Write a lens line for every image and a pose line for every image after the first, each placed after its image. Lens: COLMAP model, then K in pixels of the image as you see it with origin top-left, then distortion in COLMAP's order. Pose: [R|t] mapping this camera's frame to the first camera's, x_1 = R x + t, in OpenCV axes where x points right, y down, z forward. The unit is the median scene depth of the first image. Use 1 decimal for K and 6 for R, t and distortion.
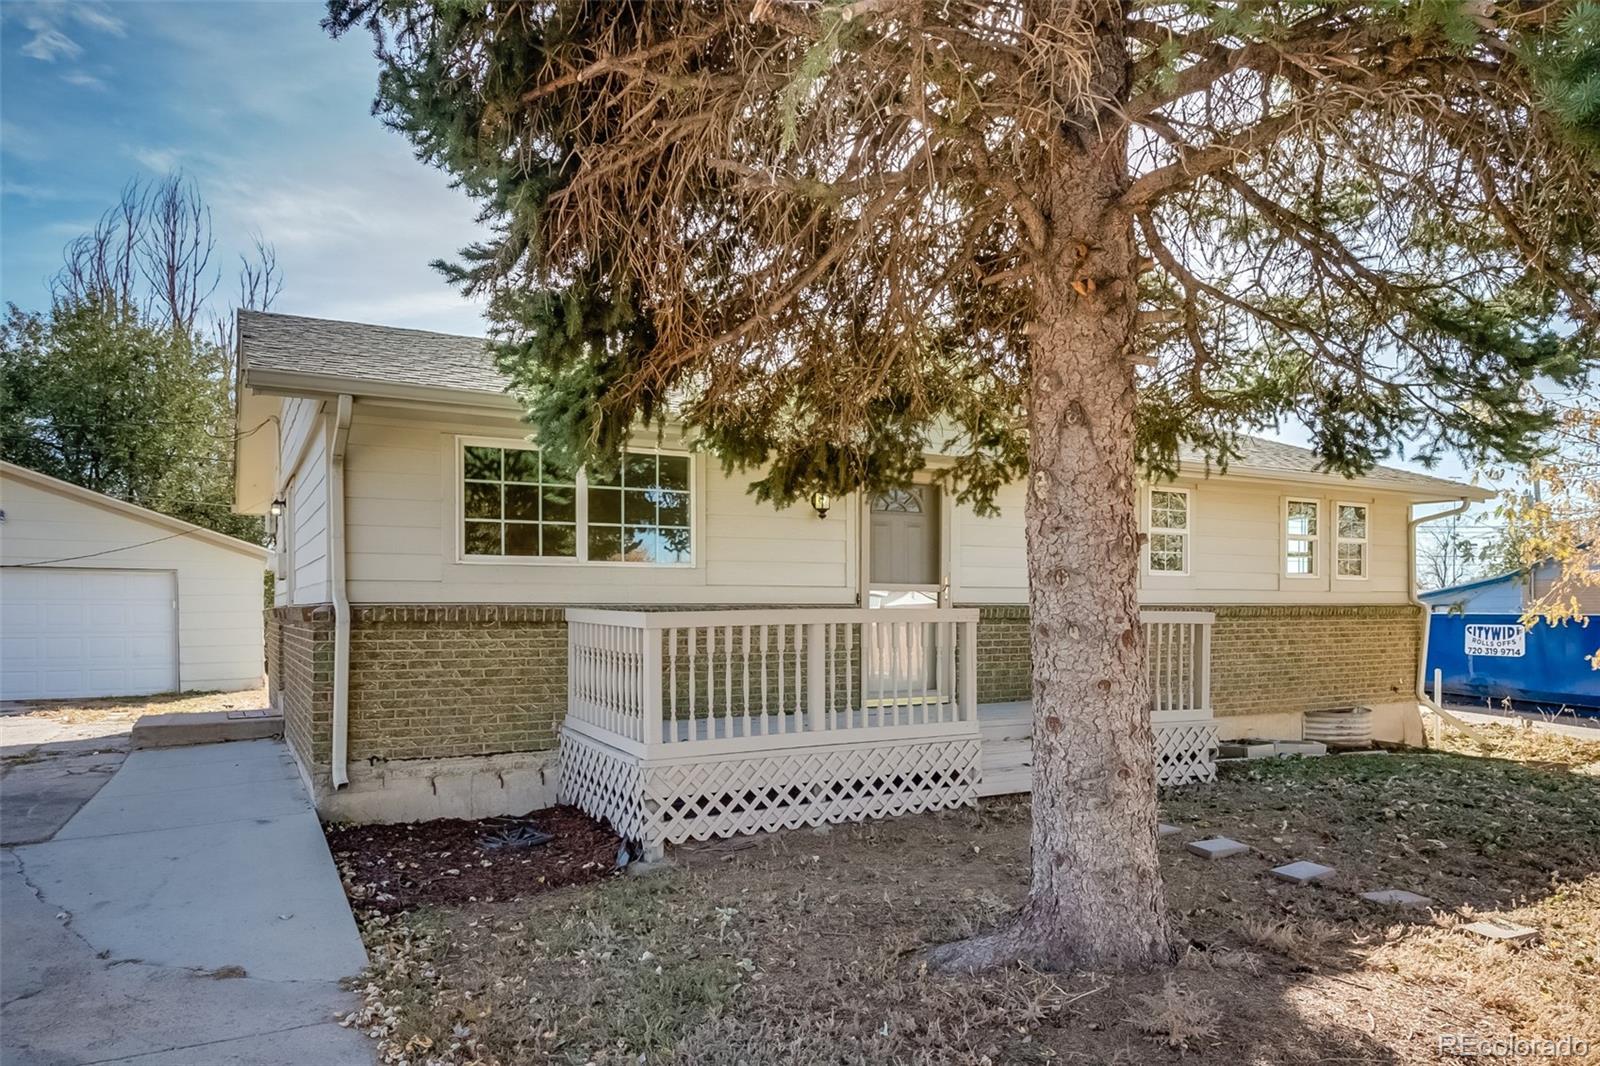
lens RADIAL K [[1118.3, 0, 834.4], [0, 1118.3, 640.2], [0, 0, 1]] dist [-0.004439, -0.001712]
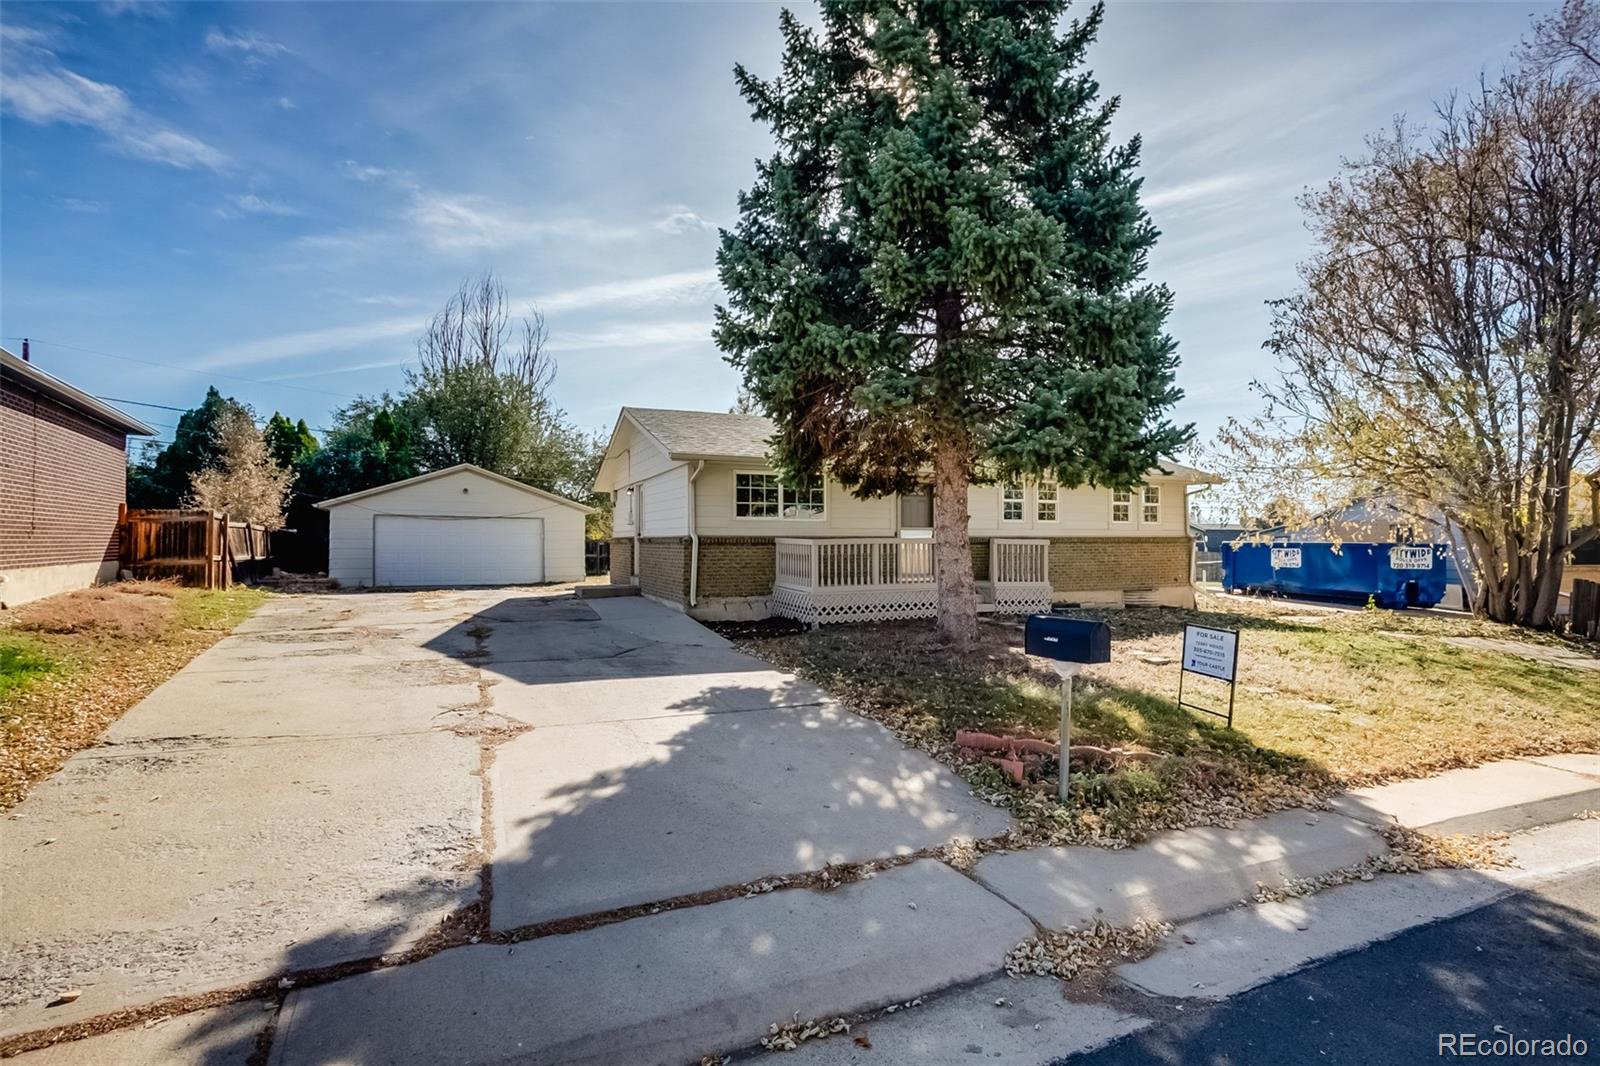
lens RADIAL K [[787.6, 0, 793.5], [0, 787.6, 552.7], [0, 0, 1]] dist [-0.051163, 0.027924]
pose [[0.990845, 0.003039, -0.134971, 0.037622], [-0.004550, 0.999930, -0.010884, 0.024092], [0.134928, 0.011399, 0.990790, -0.760417]]
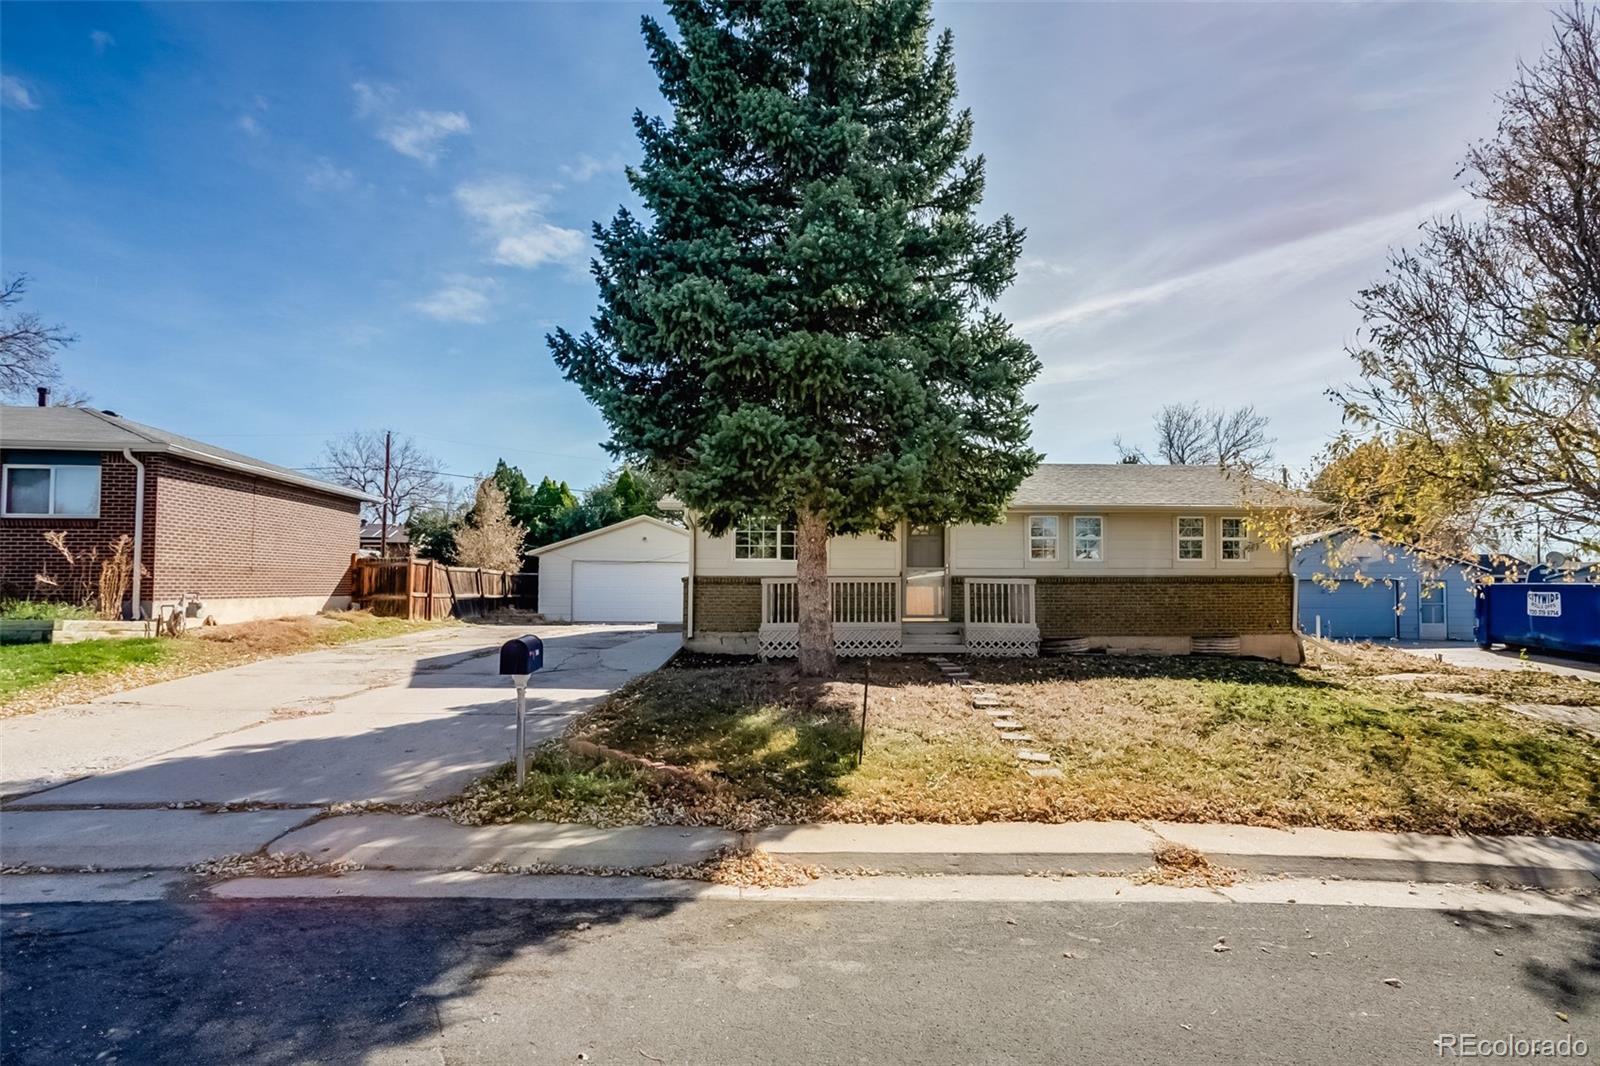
lens RADIAL K [[787.6, 0, 793.5], [0, 787.6, 552.7], [0, 0, 1]] dist [-0.051163, 0.027924]
pose [[0.876774, -0.017618, -0.480580, 0.746402], [-0.014917, 0.997851, -0.063797, 0.031814], [0.480672, 0.063104, 0.874627, -0.649134]]
